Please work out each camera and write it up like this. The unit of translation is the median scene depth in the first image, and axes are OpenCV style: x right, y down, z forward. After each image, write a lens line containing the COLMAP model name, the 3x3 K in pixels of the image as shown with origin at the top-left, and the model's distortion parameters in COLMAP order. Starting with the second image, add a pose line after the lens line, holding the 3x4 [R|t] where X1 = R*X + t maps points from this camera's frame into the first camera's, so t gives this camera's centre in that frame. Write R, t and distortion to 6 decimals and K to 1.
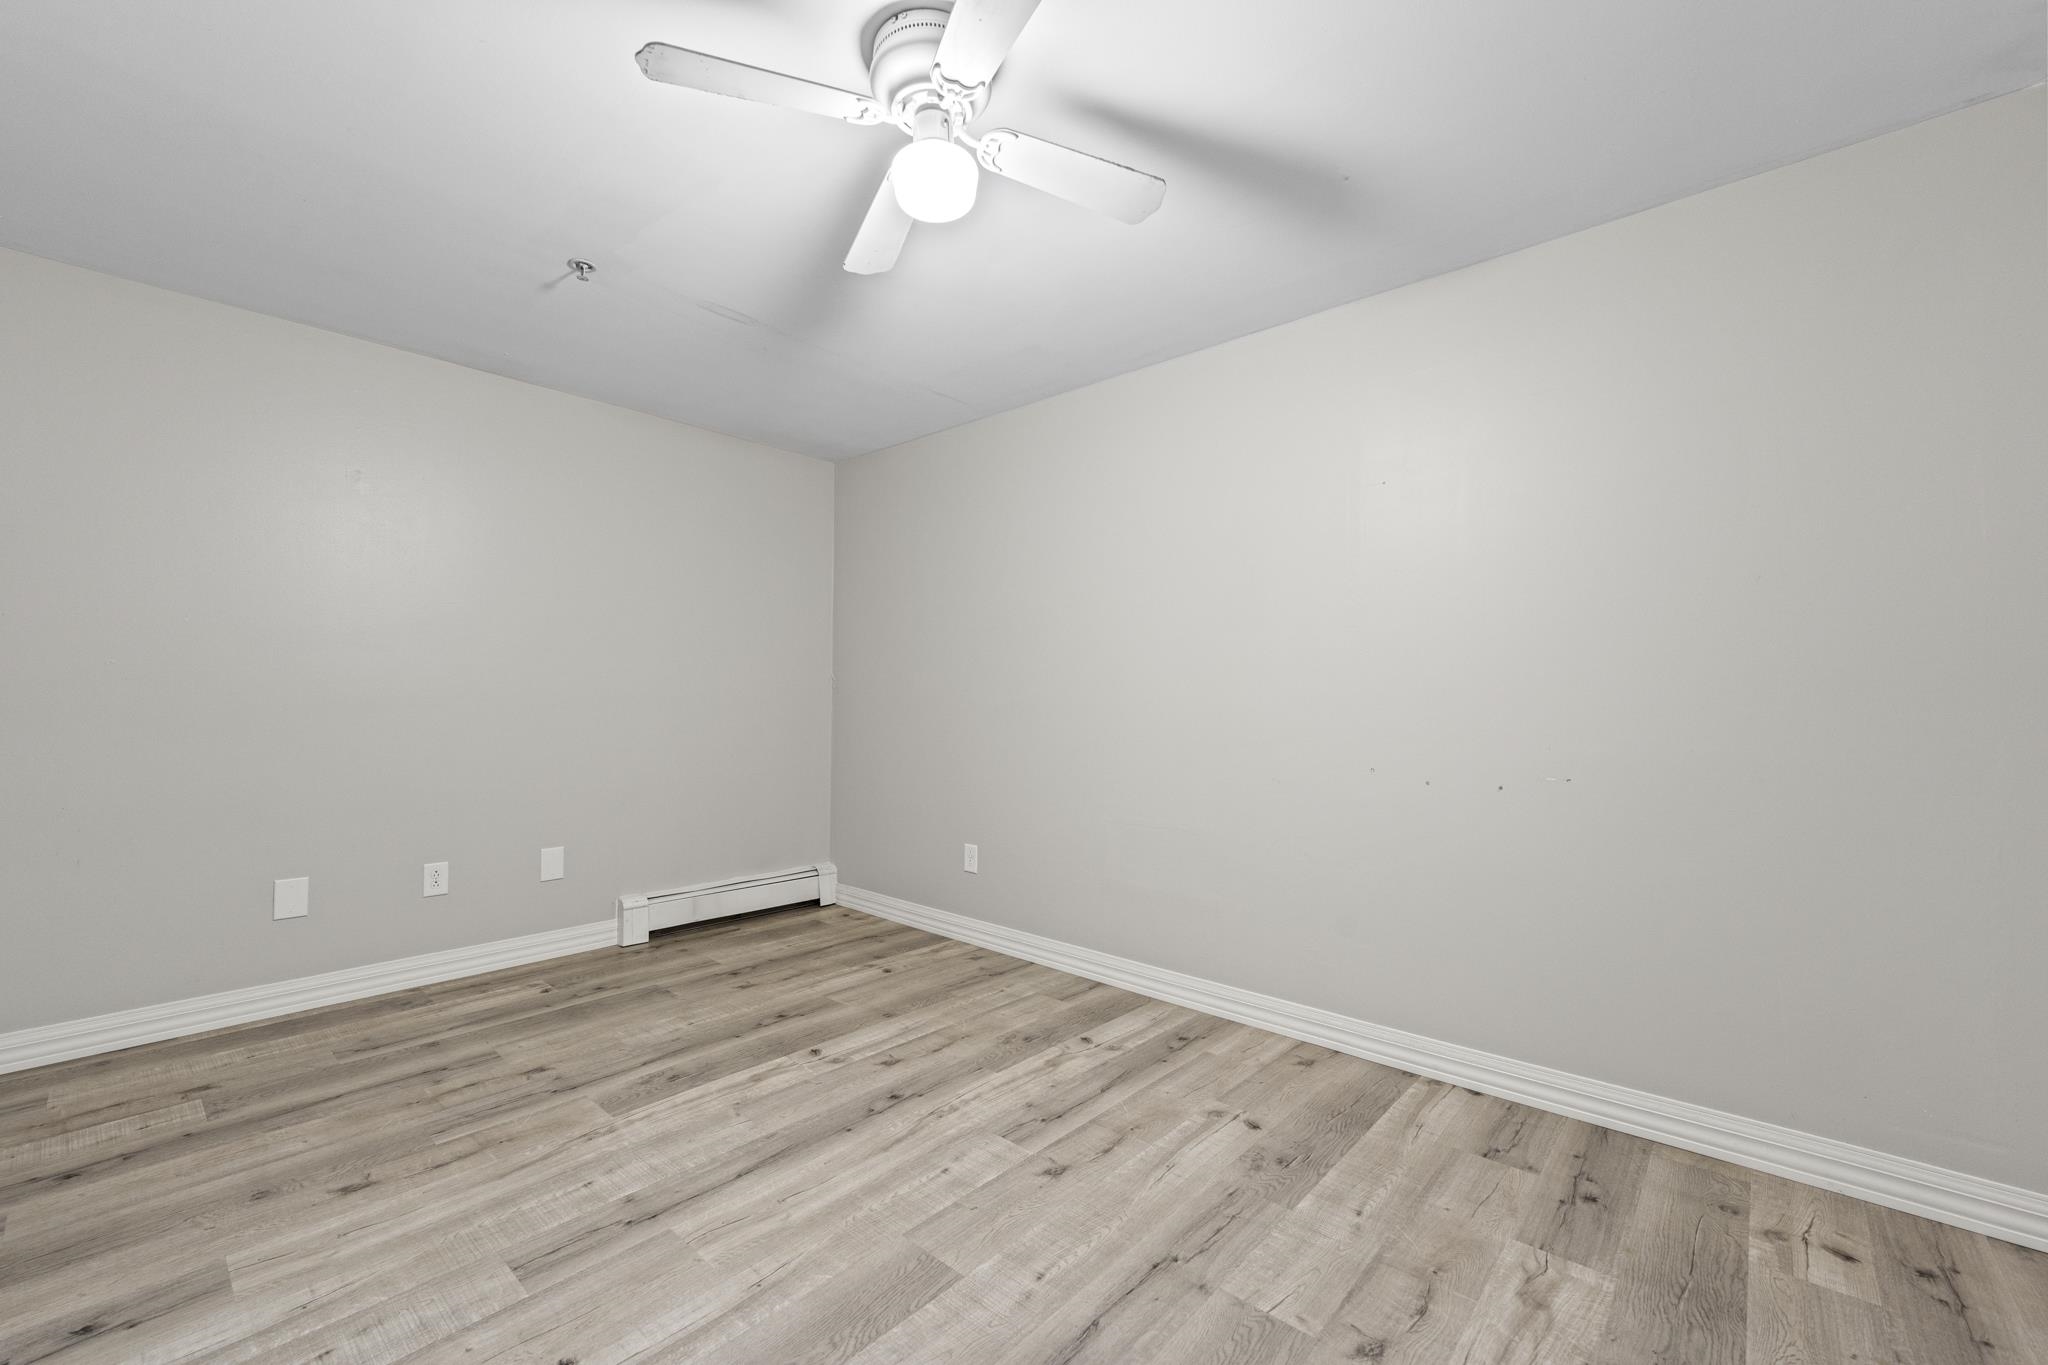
lens RADIAL K [[850.3, 0, 1024.0], [0, 850.3, 682.5], [0, 0, 1]] dist [0.000029, -0.000968]
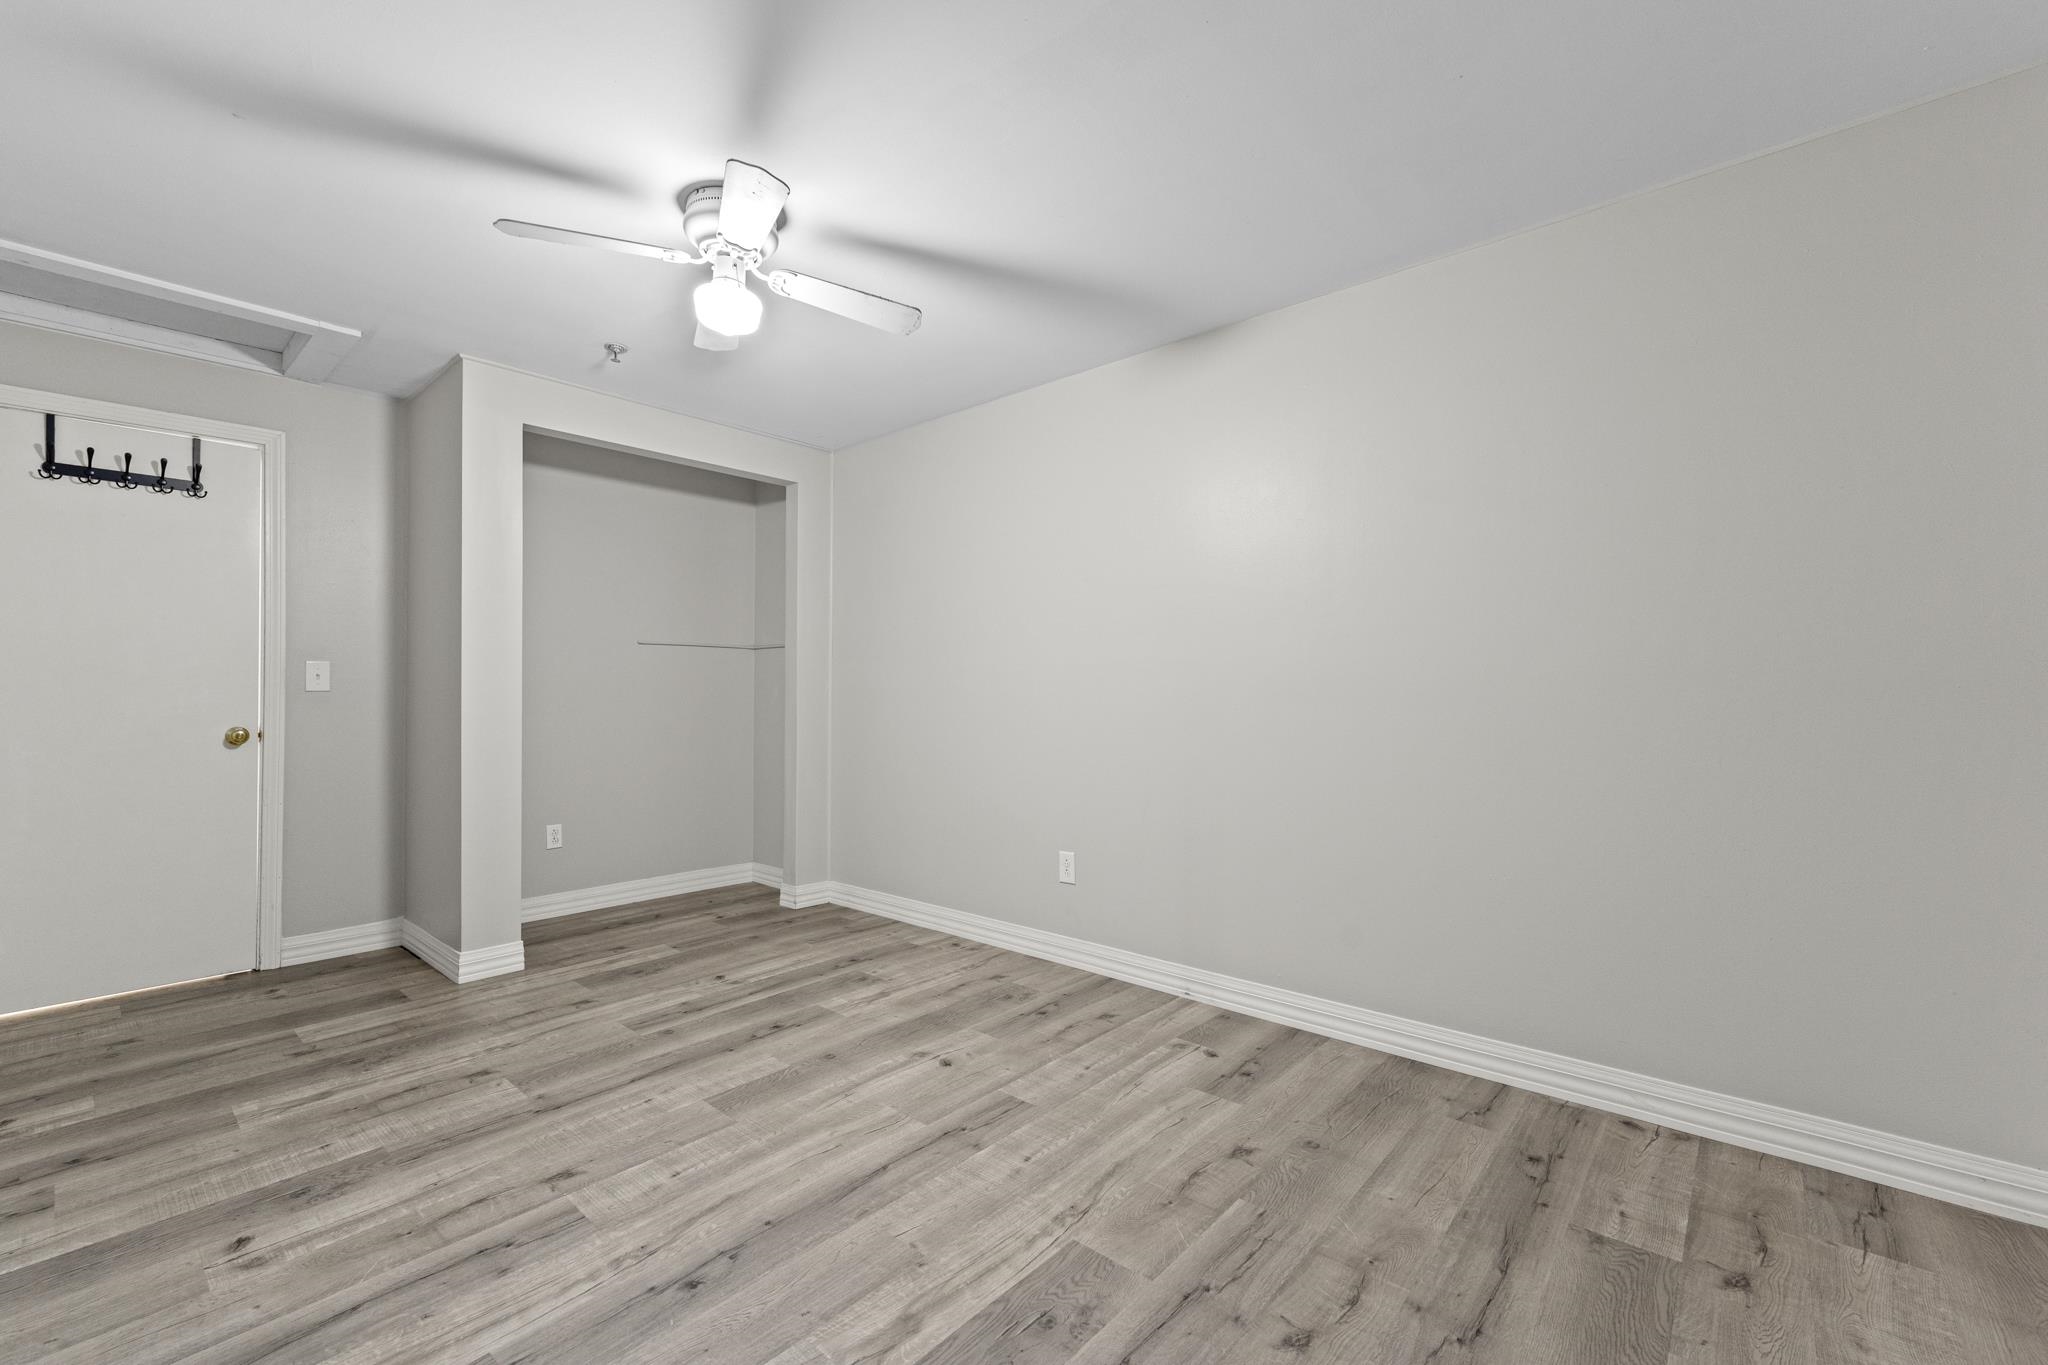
lens RADIAL K [[839.7, 0, 1029.5], [0, 839.7, 683.2], [0, 0, 1]] dist [0.001053, -0.001032]
pose [[-0.999691, -0.005008, -0.024344, -0.467721], [-0.004149, 0.999371, -0.035222, 0.039518], [0.024505, -0.035111, -0.999083, 1.969581]]
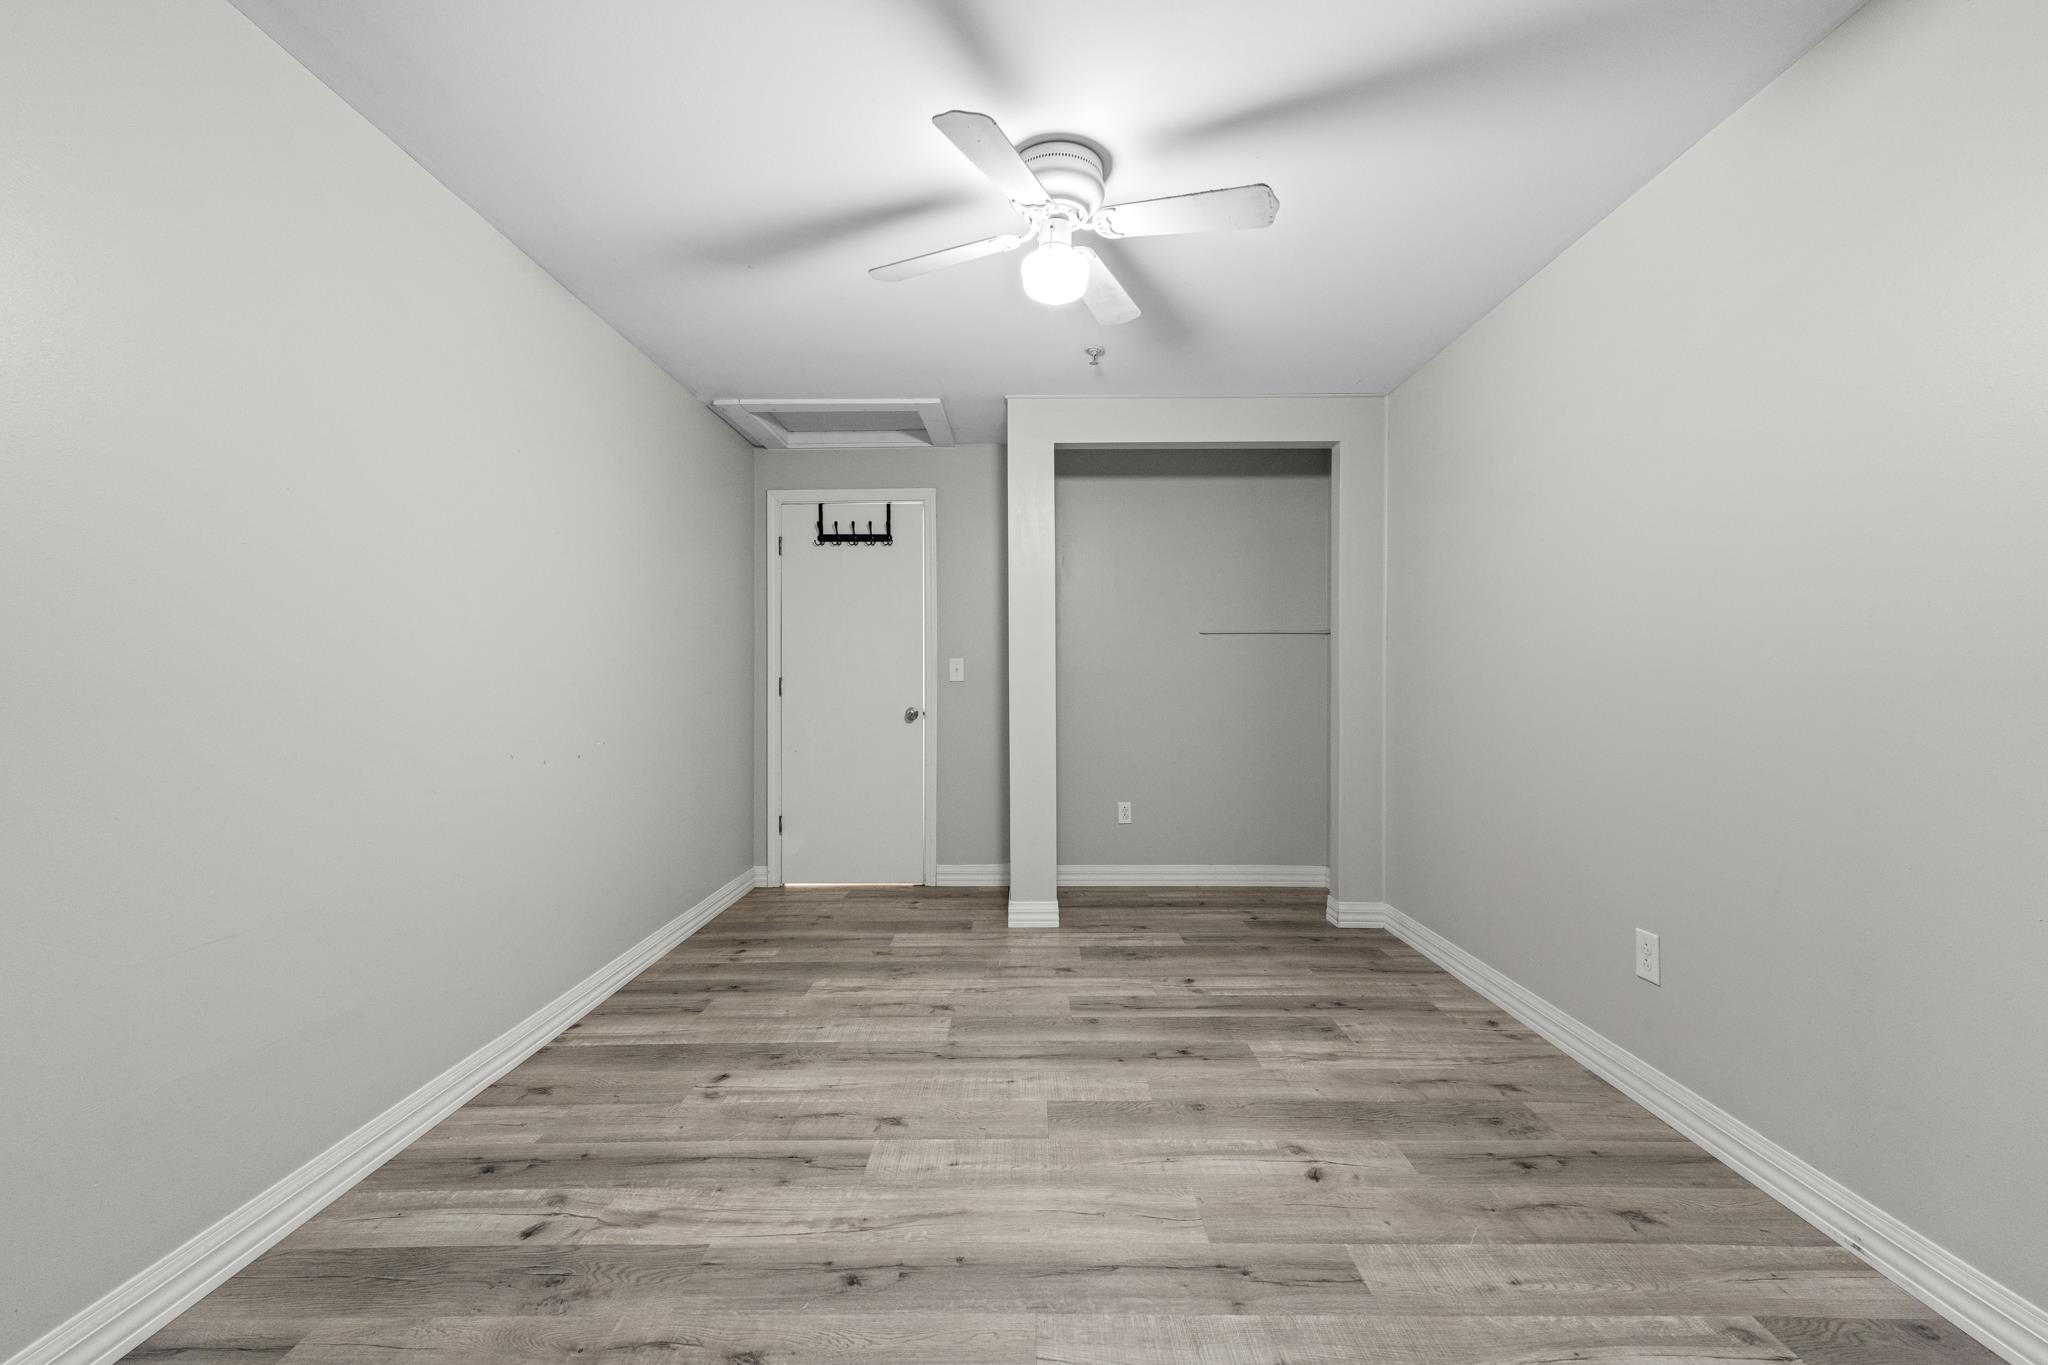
lens RADIAL K [[835.5, 0, 1031.0], [0, 835.5, 681.2], [0, 0, 1]] dist [0.000942, -0.001105]
pose [[-0.674324, -0.003011, 0.738429, -0.852700], [-0.018422, 0.999749, -0.012746, 0.025834], [-0.738206, -0.022198, -0.674211, 1.575539]]
